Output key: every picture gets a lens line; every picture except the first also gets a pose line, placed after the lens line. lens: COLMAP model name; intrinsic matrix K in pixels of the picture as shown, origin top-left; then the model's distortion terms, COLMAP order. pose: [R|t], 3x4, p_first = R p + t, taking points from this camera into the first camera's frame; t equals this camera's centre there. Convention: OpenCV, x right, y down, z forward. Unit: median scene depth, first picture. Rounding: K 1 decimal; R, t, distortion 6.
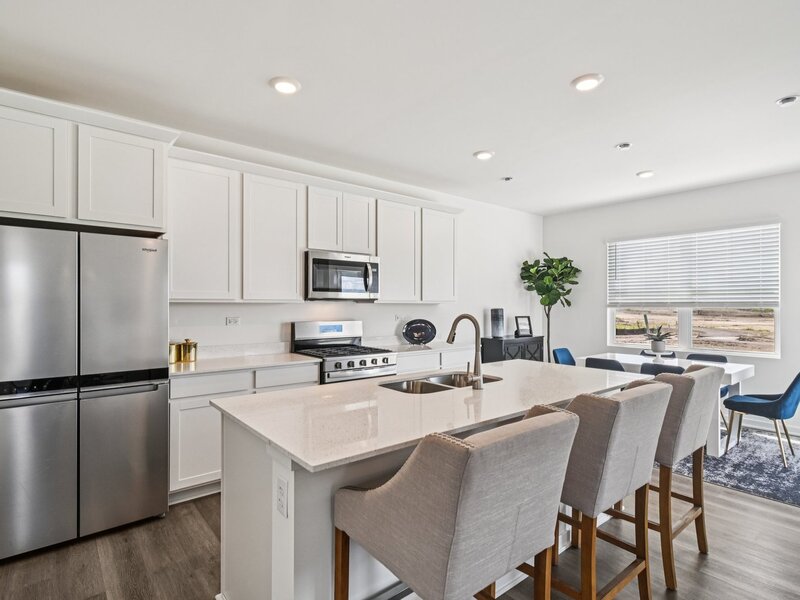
lens RADIAL K [[419.4, 0, 400.0], [0, 419.4, 300.0], [0, 0, 1]] dist [0.001589, -0.020430]
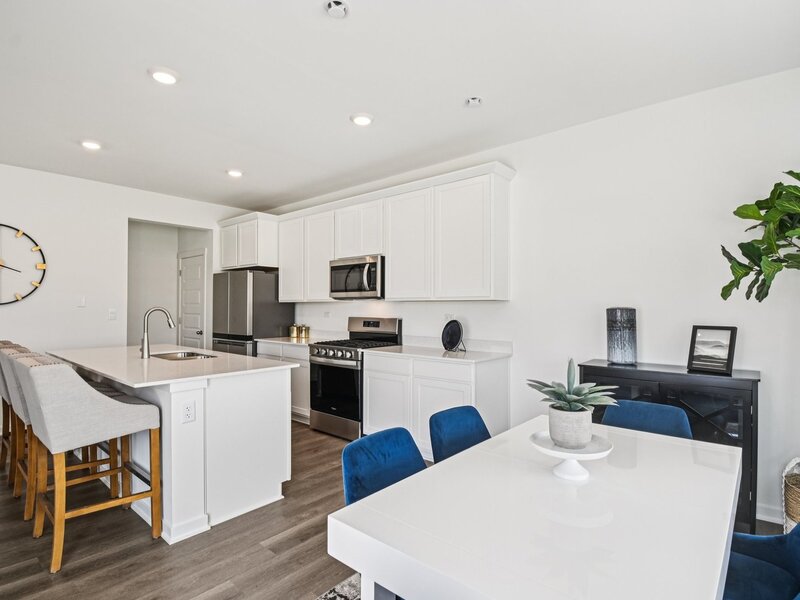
lens RADIAL K [[419.4, 0, 400.0], [0, 419.4, 300.0], [0, 0, 1]] dist [0.001589, -0.020430]
pose [[0.174541, -0.020706, -0.984432, 0.828274], [0.005387, 0.999784, -0.020074, 0.022780], [0.984635, -0.001800, 0.174615, 0.754810]]
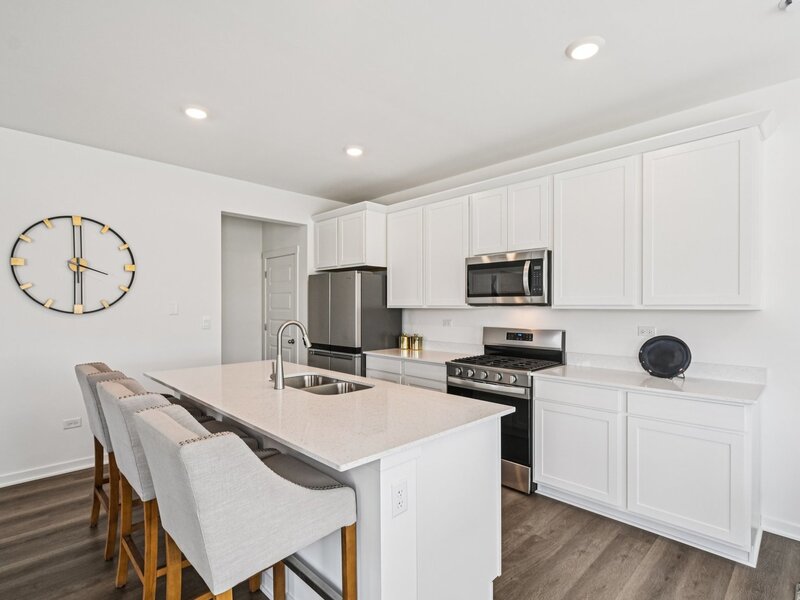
lens RADIAL K [[413.6, 0, 396.0], [0, 413.6, 305.3], [0, 0, 1]] dist [-0.003738, -0.000428]
pose [[0.079987, -0.007799, -0.996765, 0.603369], [0.005751, 0.999956, -0.007362, 0.004943], [0.996779, -0.005144, 0.080028, 0.571983]]
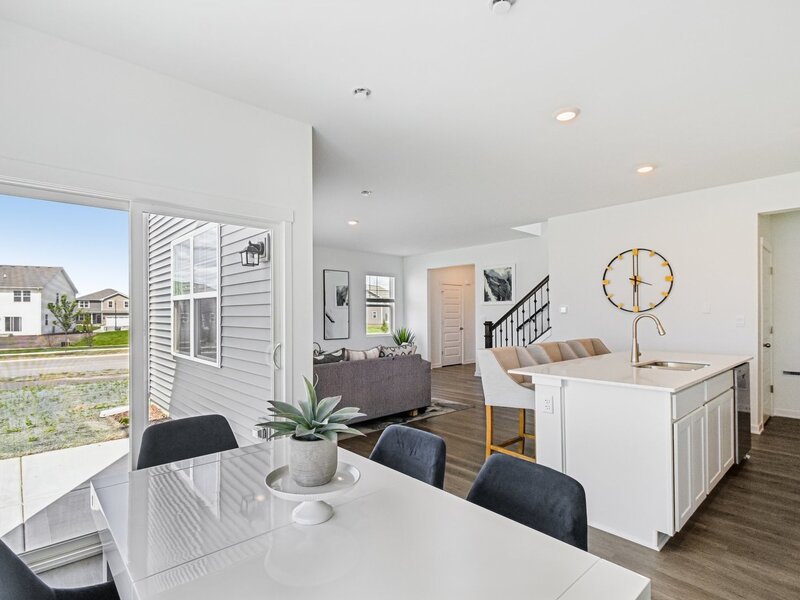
lens RADIAL K [[419.4, 0, 400.0], [0, 419.4, 300.0], [0, 0, 1]] dist [0.001589, -0.020430]
pose [[-0.998449, -0.007064, -0.055226, 0.535858], [-0.004891, 0.999213, -0.039372, 0.025828], [0.055461, -0.039041, -0.997697, 1.147664]]
